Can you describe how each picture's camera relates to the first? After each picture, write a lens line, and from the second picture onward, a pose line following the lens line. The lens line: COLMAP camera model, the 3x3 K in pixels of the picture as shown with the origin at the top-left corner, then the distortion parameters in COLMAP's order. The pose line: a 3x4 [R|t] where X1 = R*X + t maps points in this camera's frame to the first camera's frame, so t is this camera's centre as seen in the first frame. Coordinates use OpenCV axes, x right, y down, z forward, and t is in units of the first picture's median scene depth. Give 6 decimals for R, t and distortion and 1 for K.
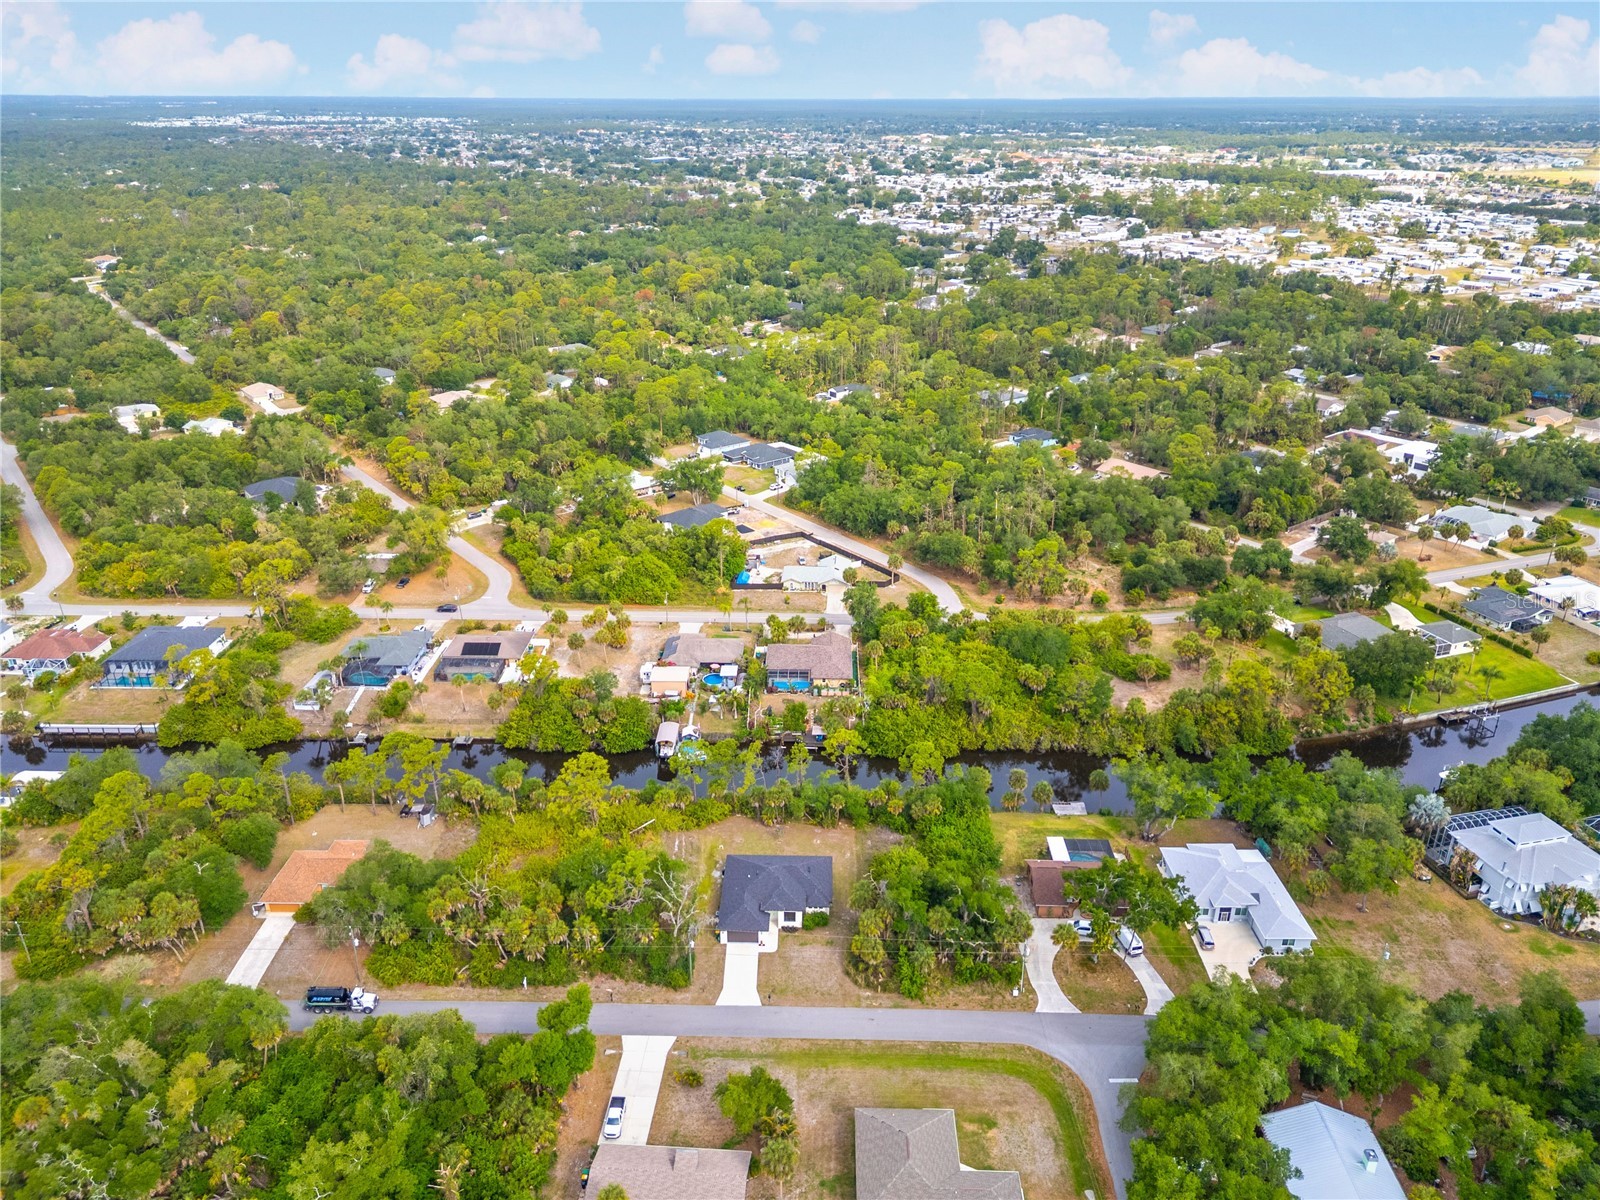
lens RADIAL K [[1115.2, 0, 800.0], [0, 1115.2, 600.0], [0, 0, 1]] dist [0.078663, -0.095037]
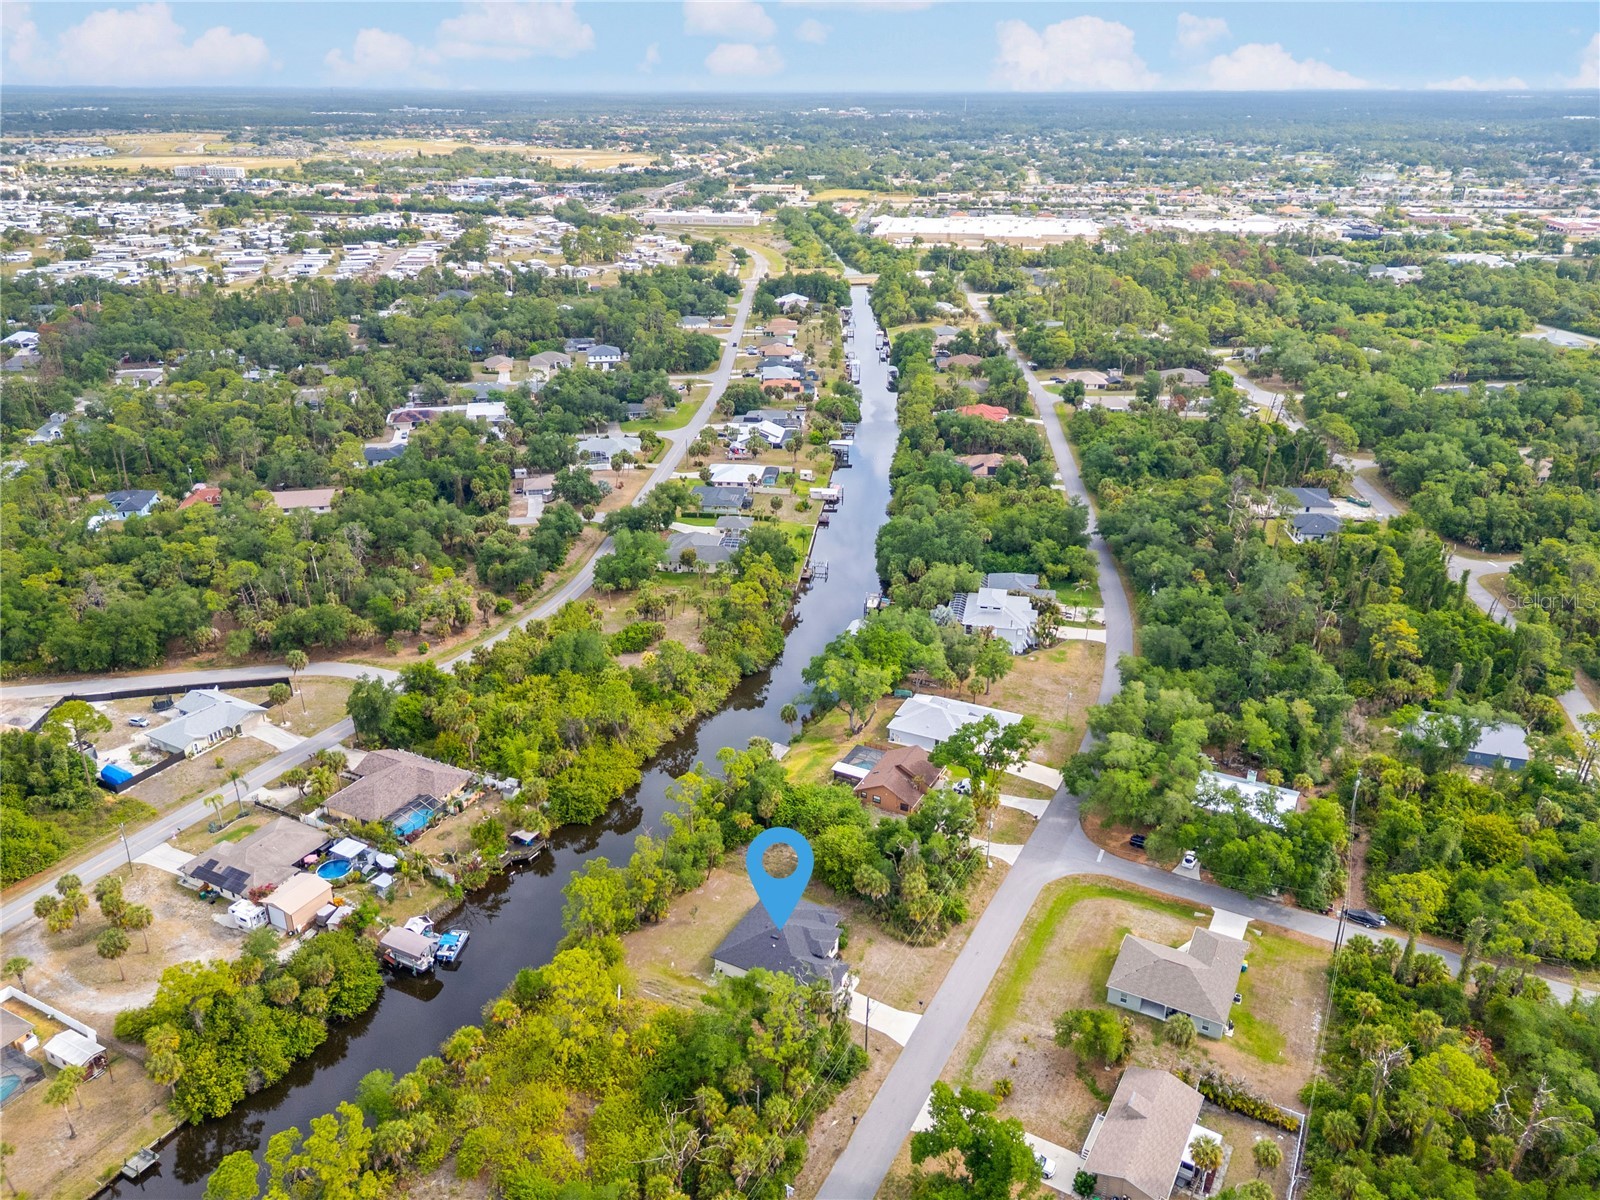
lens RADIAL K [[1150.4, 0, 799.0], [0, 1150.4, 600.1], [0, 0, 1]] dist [0.076413, -0.076449]
pose [[0.443315, -0.362858, 0.819638, -0.729959], [0.360685, 0.909318, 0.207477, -0.200037], [-0.820596, 0.203653, 0.533992, 0.449994]]
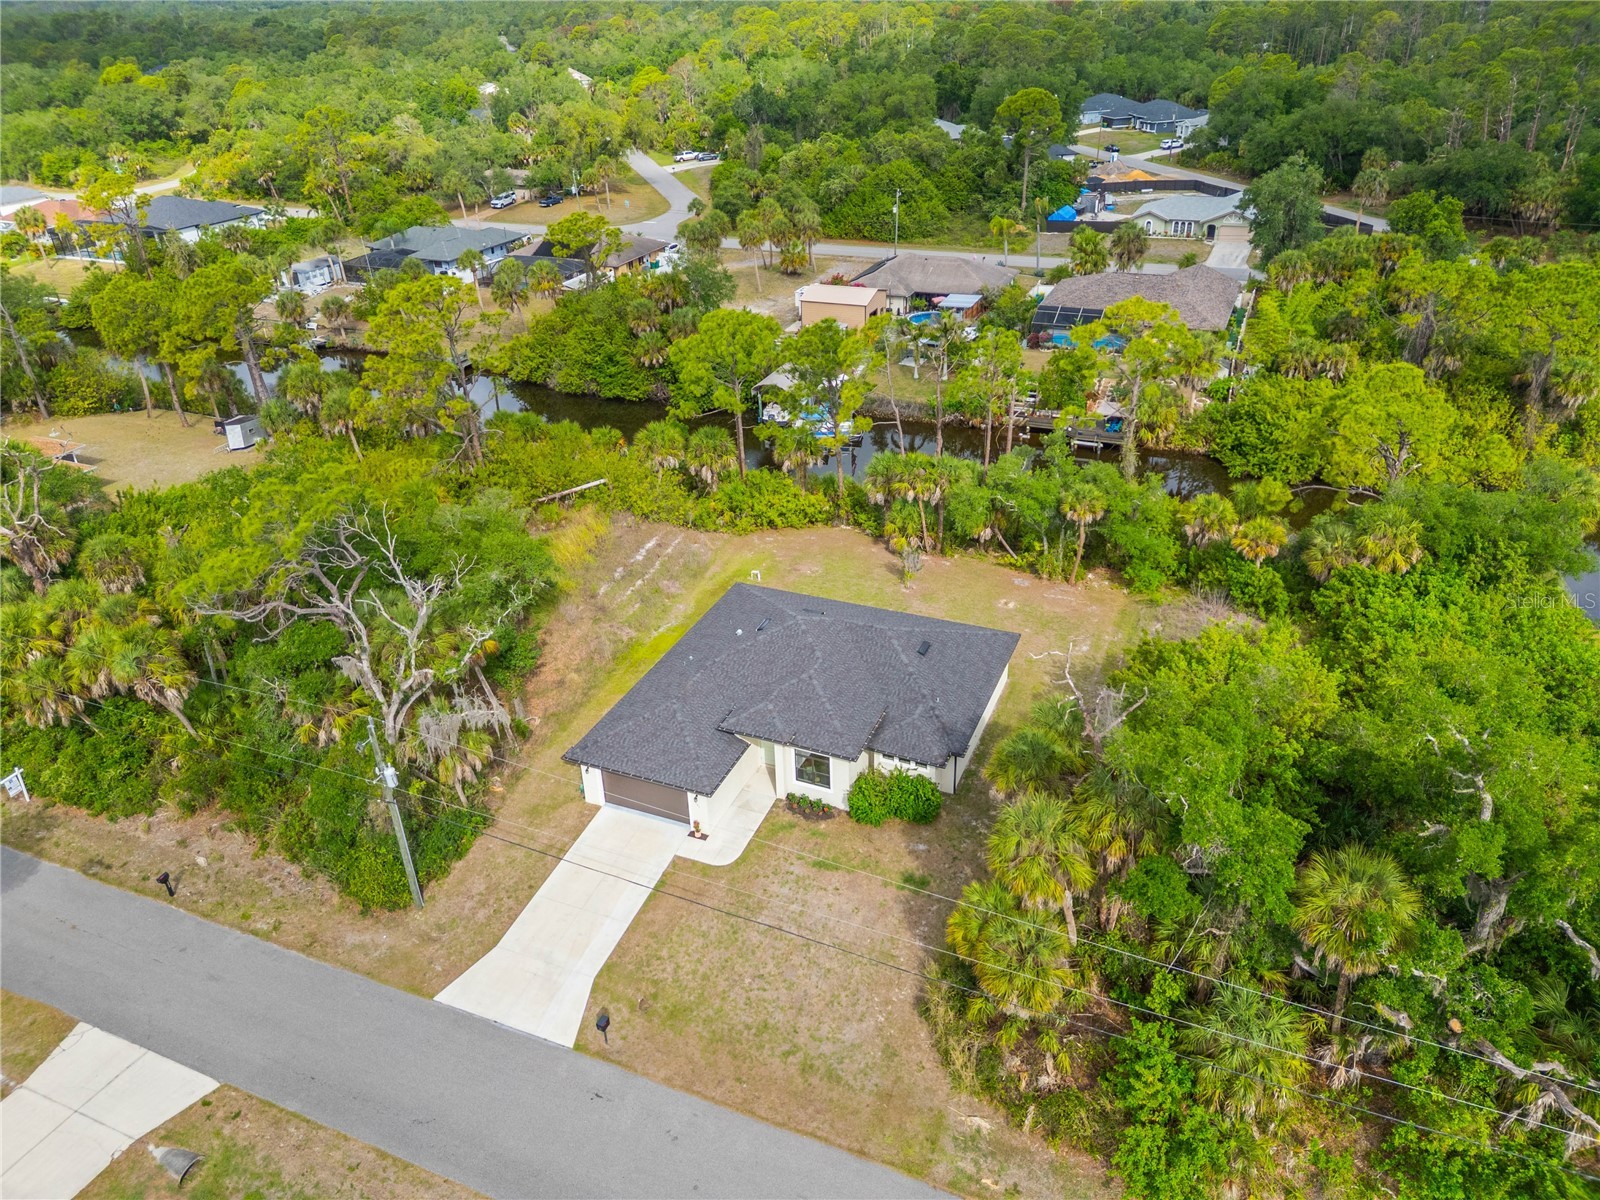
lens RADIAL K [[1115.2, 0, 800.0], [0, 1115.2, 600.0], [0, 0, 1]] dist [0.078663, -0.095037]
pose [[0.928153, 0.157534, -0.337216, 0.085165], [-0.120705, 0.984445, 0.127663, 0.202020], [0.352082, -0.077787, 0.932731, 0.731258]]
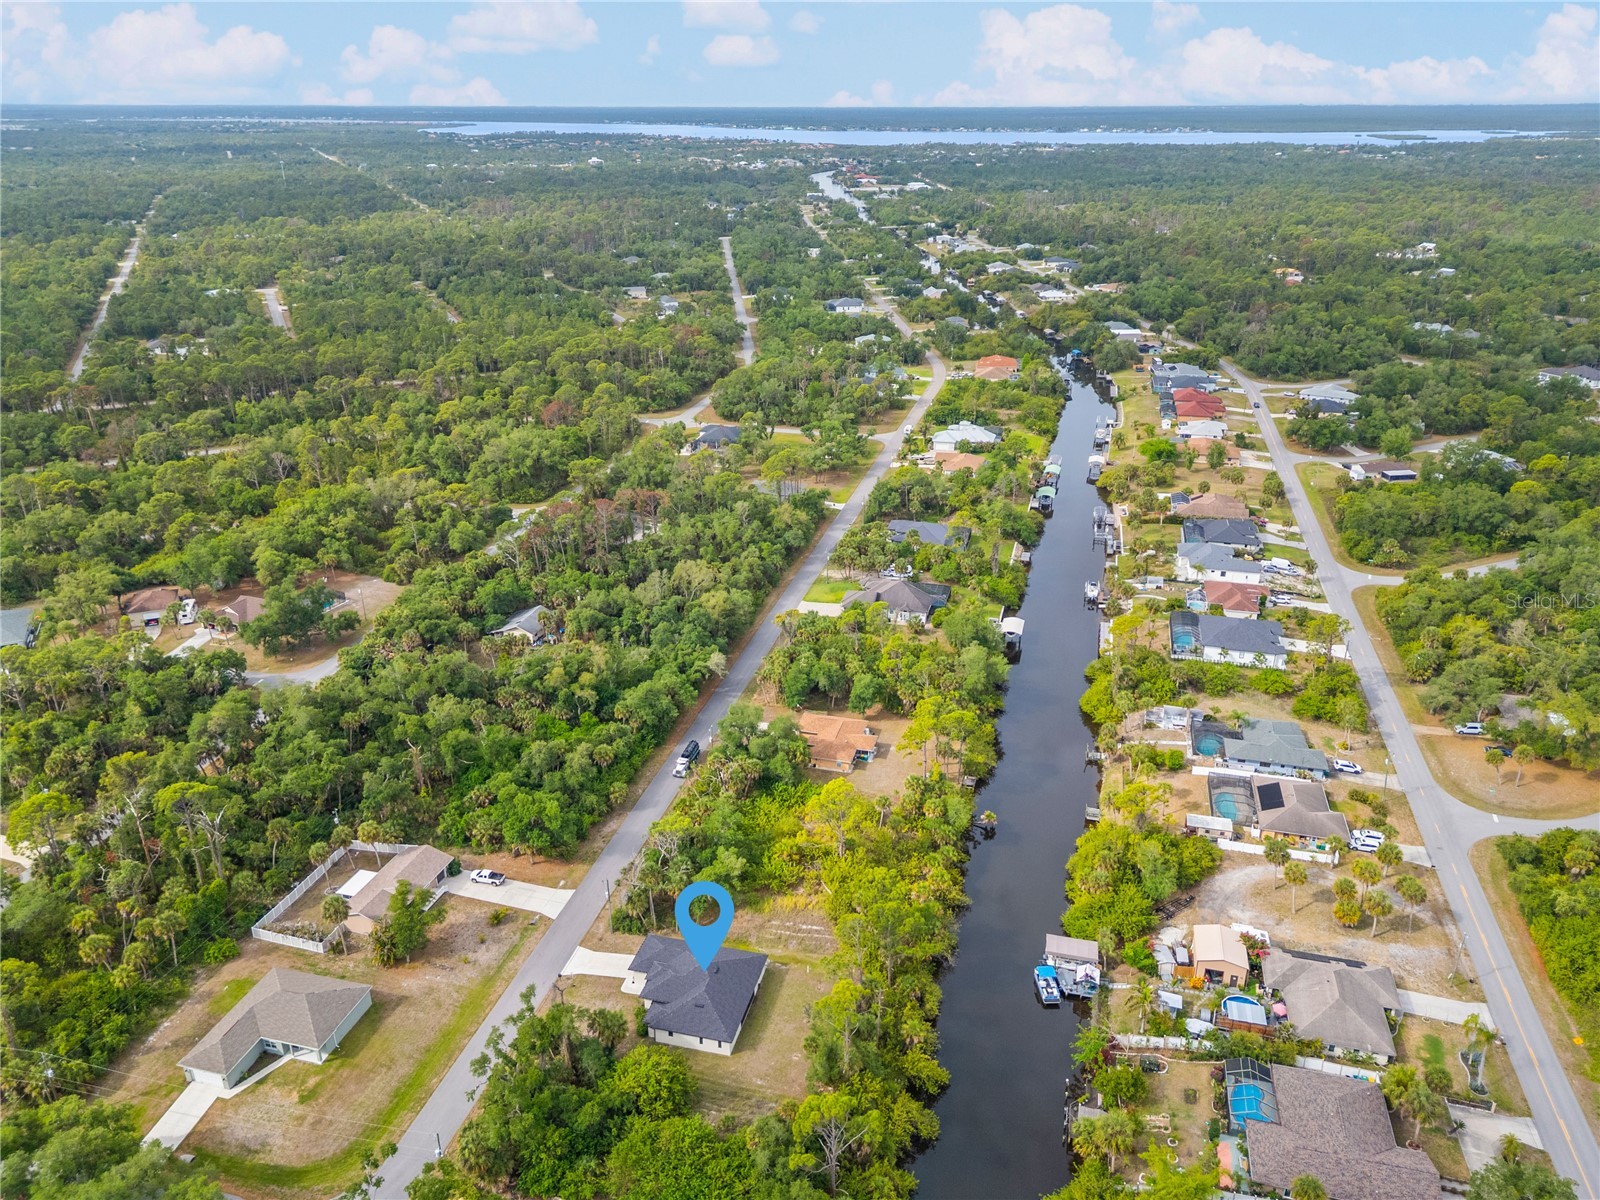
lens RADIAL K [[1150.4, 0, 799.0], [0, 1150.4, 600.1], [0, 0, 1]] dist [0.076413, -0.076449]
pose [[-0.226294, 0.384368, -0.895015, 0.693327], [-0.385737, 0.808369, 0.444687, -0.447307], [0.894426, 0.445870, -0.034664, 1.017647]]
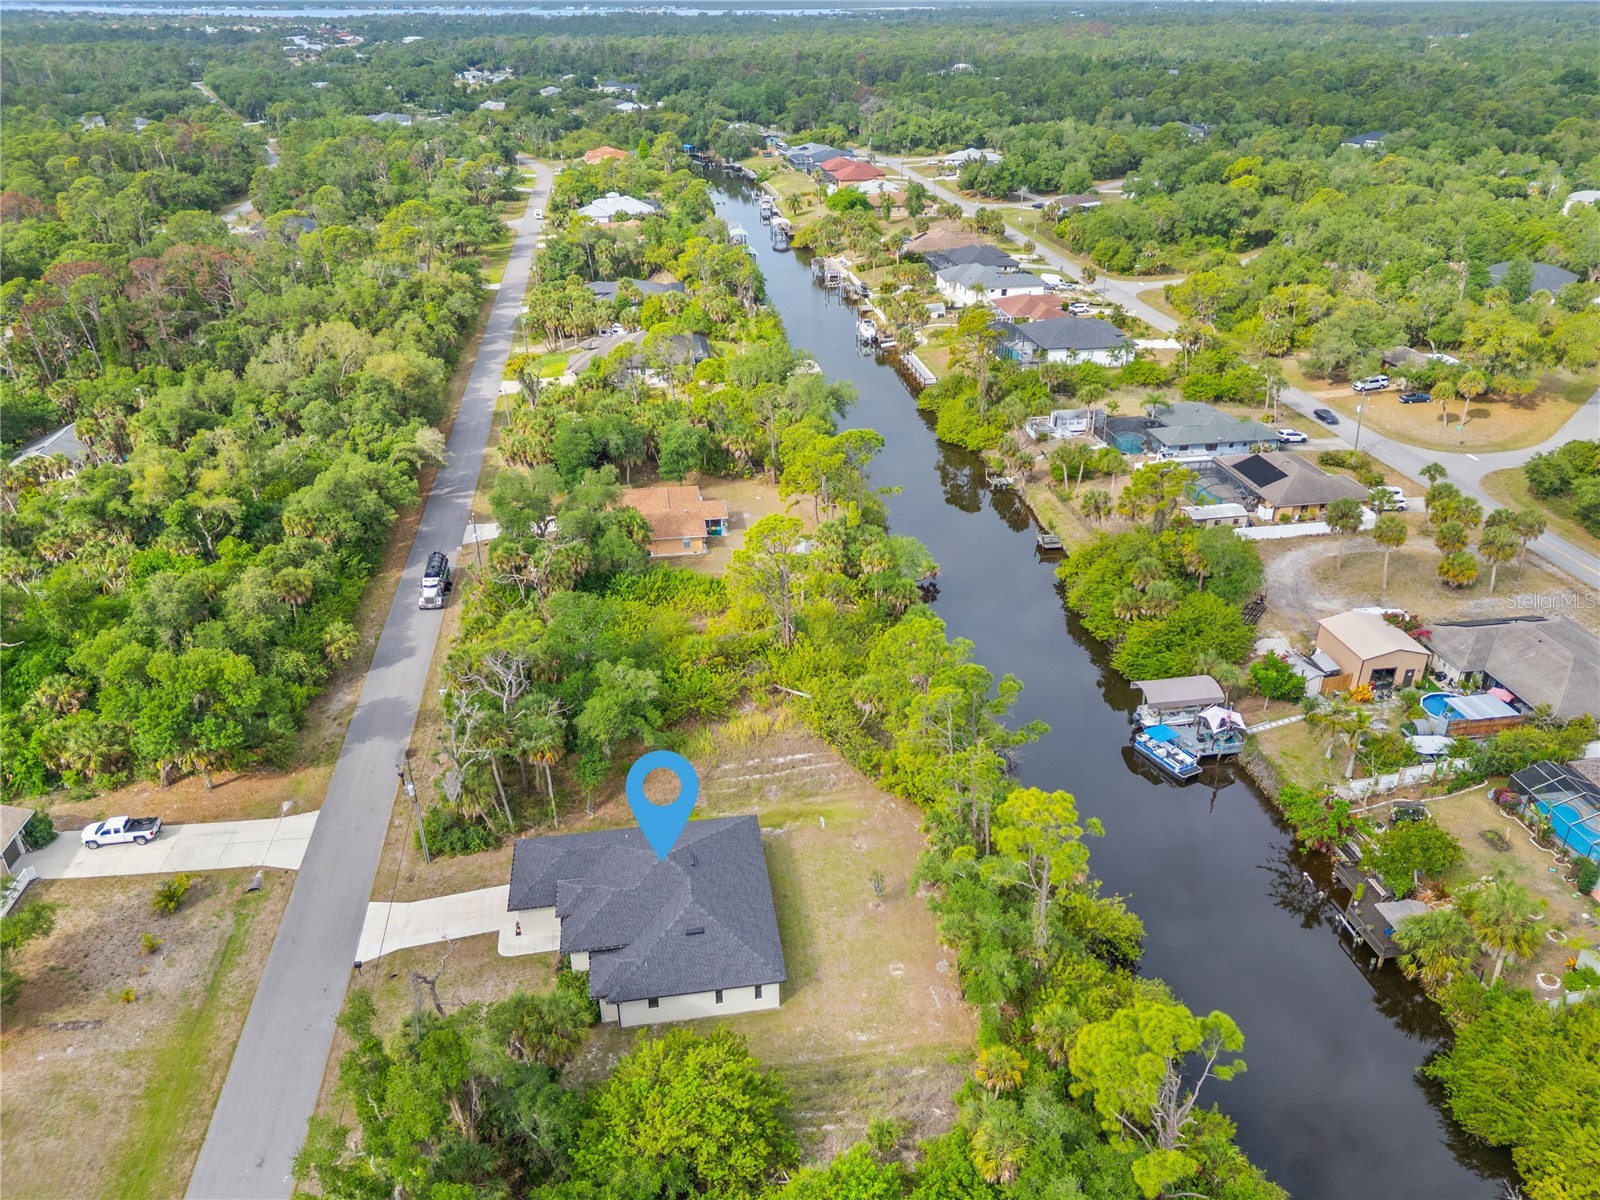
lens RADIAL K [[1150.4, 0, 799.0], [0, 1150.4, 600.1], [0, 0, 1]] dist [0.076413, -0.076449]
pose [[0.176720, 0.453804, -0.873403, 0.357961], [-0.387469, 0.847793, 0.362099, -0.039601], [0.904786, 0.274426, 0.325656, 0.909939]]
